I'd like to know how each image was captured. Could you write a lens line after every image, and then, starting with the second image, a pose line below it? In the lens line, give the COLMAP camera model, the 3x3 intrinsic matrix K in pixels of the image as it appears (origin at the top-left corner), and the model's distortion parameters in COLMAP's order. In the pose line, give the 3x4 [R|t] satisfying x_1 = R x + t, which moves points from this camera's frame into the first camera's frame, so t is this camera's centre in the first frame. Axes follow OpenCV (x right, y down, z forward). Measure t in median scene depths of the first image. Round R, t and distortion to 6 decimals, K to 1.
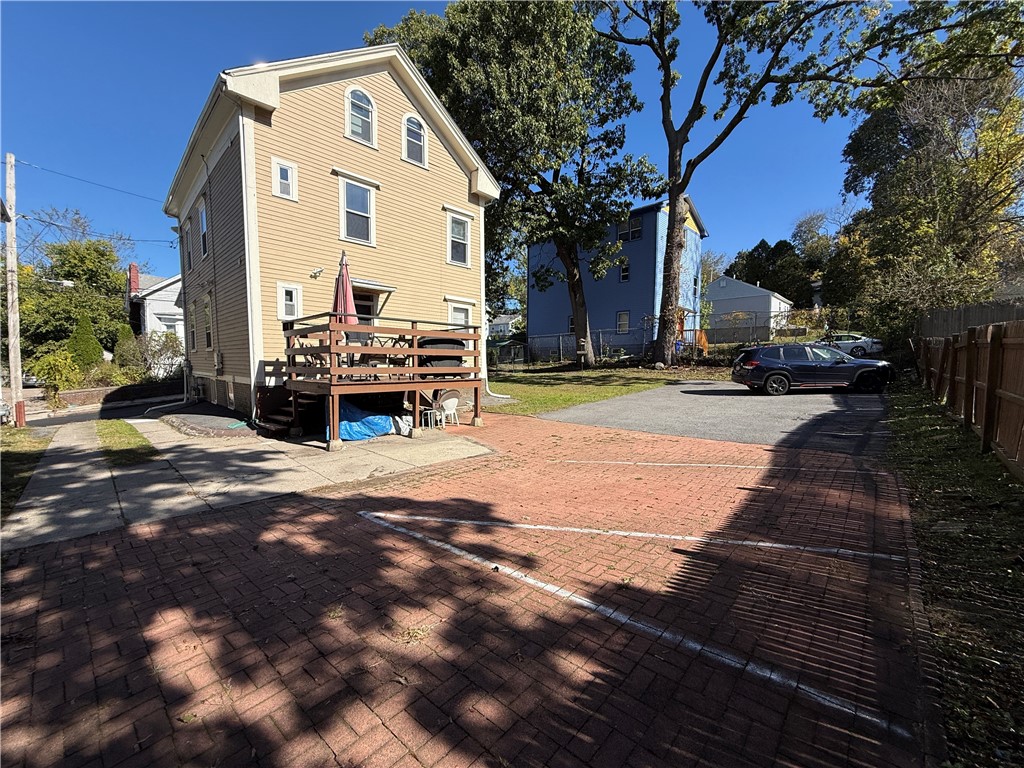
lens RADIAL K [[408.9, 0, 510.7], [0, 408.9, 385.7], [0, 0, 1]] dist [-0.000002, -0.000043]
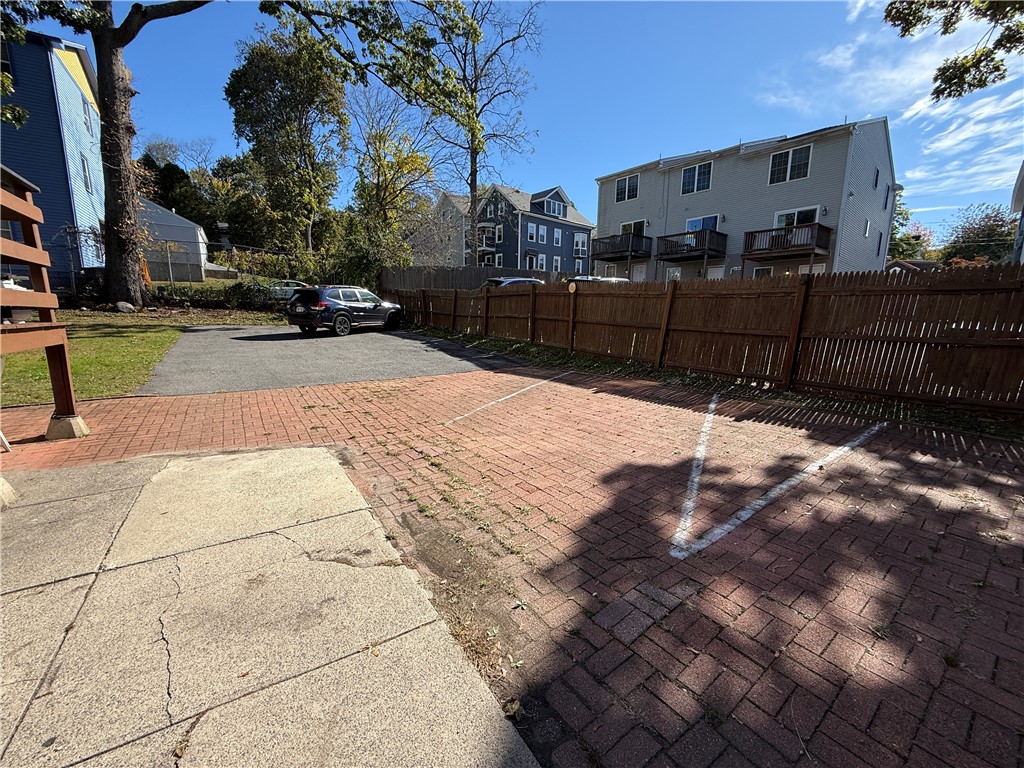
lens RADIAL K [[408.9, 0, 510.7], [0, 408.9, 385.7], [0, 0, 1]] dist [-0.000002, -0.000043]
pose [[0.215861, -0.165288, 0.962332, -0.974417], [0.042425, 0.986225, 0.159875, -0.000524], [-0.975502, 0.006316, 0.219900, 1.202315]]
